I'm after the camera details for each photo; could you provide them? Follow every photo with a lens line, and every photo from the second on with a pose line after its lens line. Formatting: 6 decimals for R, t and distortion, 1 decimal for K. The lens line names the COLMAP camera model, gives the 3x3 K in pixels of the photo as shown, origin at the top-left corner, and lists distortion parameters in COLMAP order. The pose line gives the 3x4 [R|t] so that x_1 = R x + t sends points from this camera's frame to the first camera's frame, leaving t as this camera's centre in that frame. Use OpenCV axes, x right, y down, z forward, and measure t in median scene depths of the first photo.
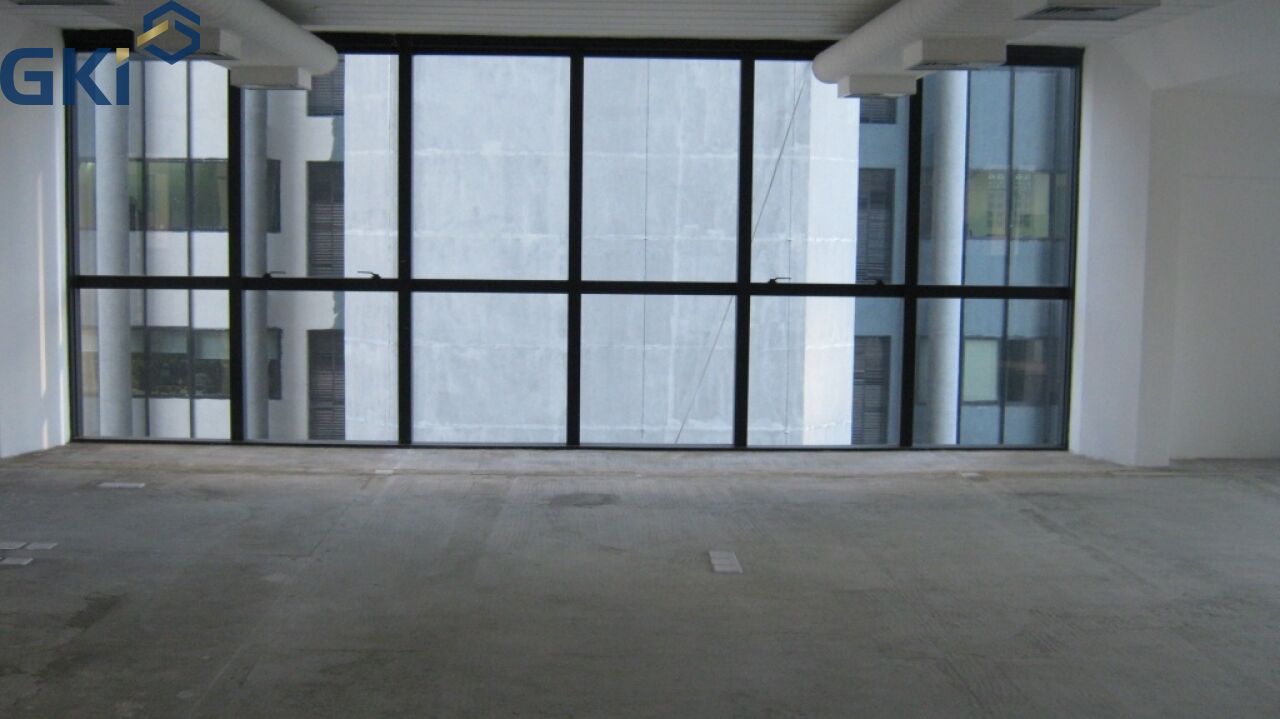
lens RADIAL K [[1443.2, 0, 628.6], [0, 1443.2, 360.7], [0, 0, 1]] dist [-0.087400, -0.014409]
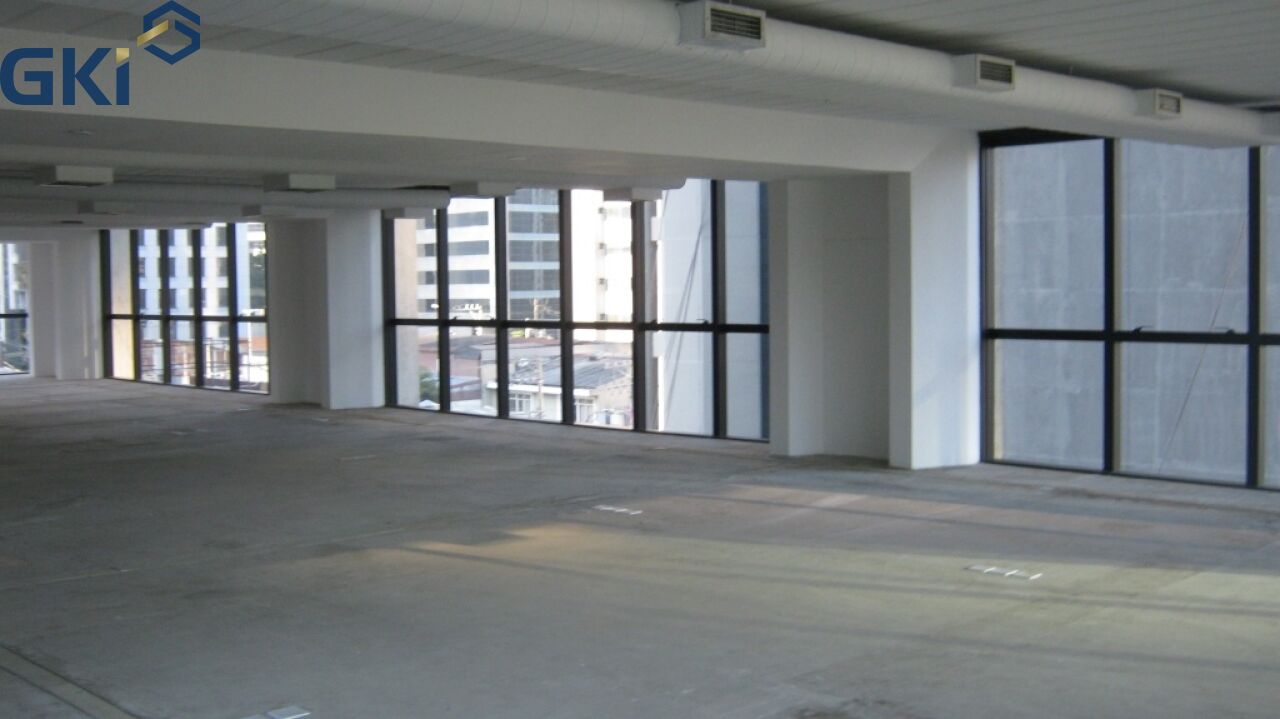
lens RADIAL K [[1443.2, 0, 628.6], [0, 1443.2, 360.7], [0, 0, 1]] dist [-0.087400, -0.014409]
pose [[0.682366, 0.017510, -0.730801, 0.545014], [-0.047080, 0.998690, -0.020032, 0.007962], [0.729493, 0.048075, 0.682296, -0.019333]]
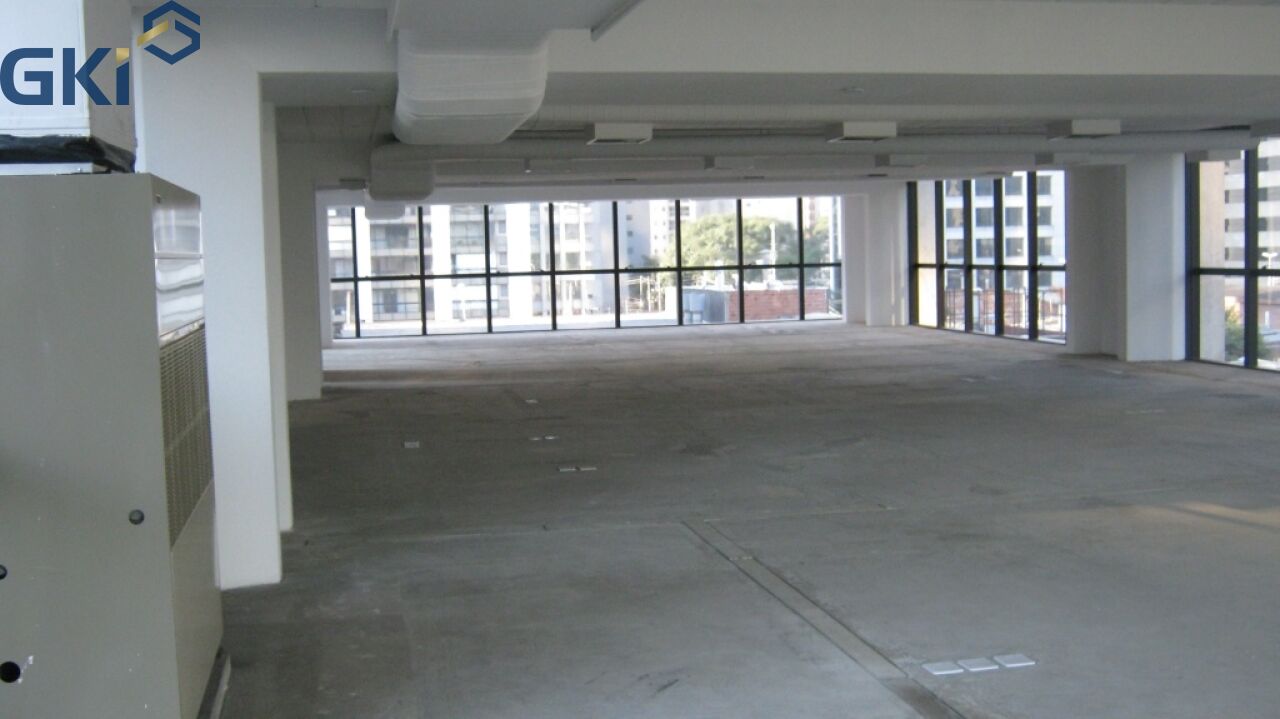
lens RADIAL K [[1443.2, 0, 628.6], [0, 1443.2, 360.7], [0, 0, 1]] dist [-0.087400, -0.014409]
pose [[0.175878, 0.057461, -0.982734, 0.554236], [-0.062922, 0.996910, 0.047029, 0.007392], [0.982399, 0.053564, 0.178950, -0.003394]]
